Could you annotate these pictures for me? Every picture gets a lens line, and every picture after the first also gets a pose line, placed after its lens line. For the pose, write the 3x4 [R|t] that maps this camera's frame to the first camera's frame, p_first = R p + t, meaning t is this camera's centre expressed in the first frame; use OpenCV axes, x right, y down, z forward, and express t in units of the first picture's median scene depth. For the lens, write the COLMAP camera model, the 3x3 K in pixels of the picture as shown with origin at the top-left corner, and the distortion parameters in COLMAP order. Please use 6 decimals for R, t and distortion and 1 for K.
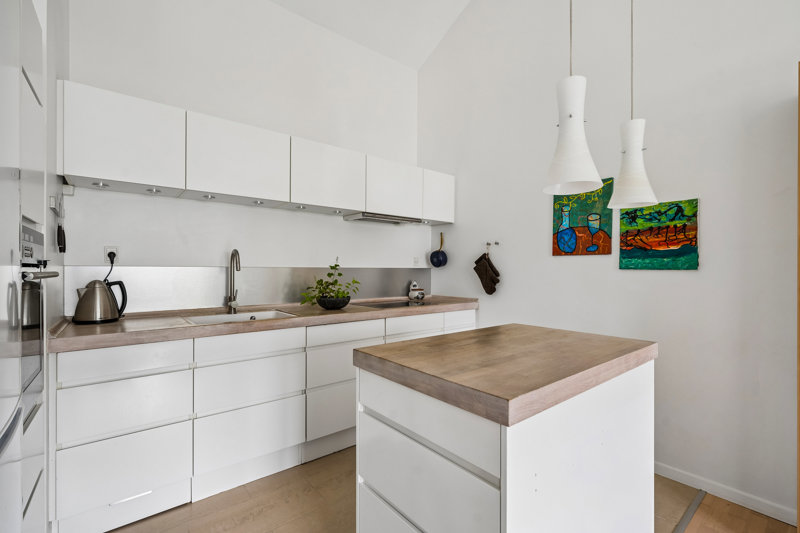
lens RADIAL K [[358.4, 0, 400.0], [0, 358.4, 266.5], [0, 0, 1]] dist [-0.000596, 0.000081]
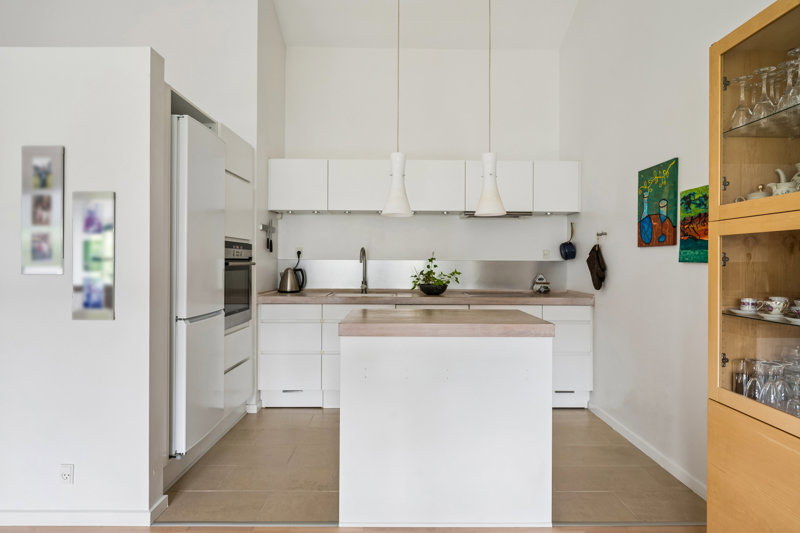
lens RADIAL K [[448.6, 0, 400.8], [0, 448.6, 254.1], [0, 0, 1]] dist [0.000403, 0.000139]
pose [[0.777684, -0.009195, -0.628588, 0.734282], [0.002739, 0.999933, -0.011239, -0.001551], [0.628649, 0.007019, 0.777657, -0.268450]]
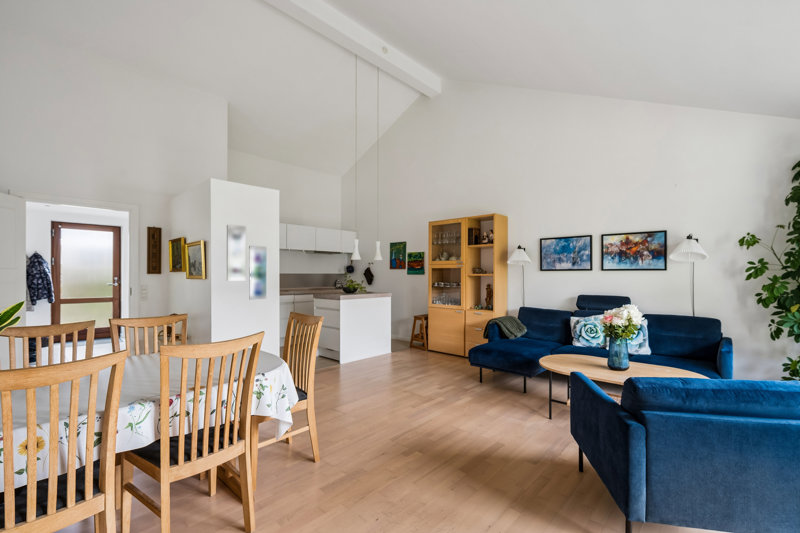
lens RADIAL K [[358.4, 0, 400.0], [0, 358.4, 266.5], [0, 0, 1]] dist [-0.000596, 0.000081]
pose [[0.990272, 0.001533, 0.139136, 0.152589], [0.000111, 0.999930, -0.011805, -0.019640], [-0.139145, 0.011706, 0.990203, -1.718886]]
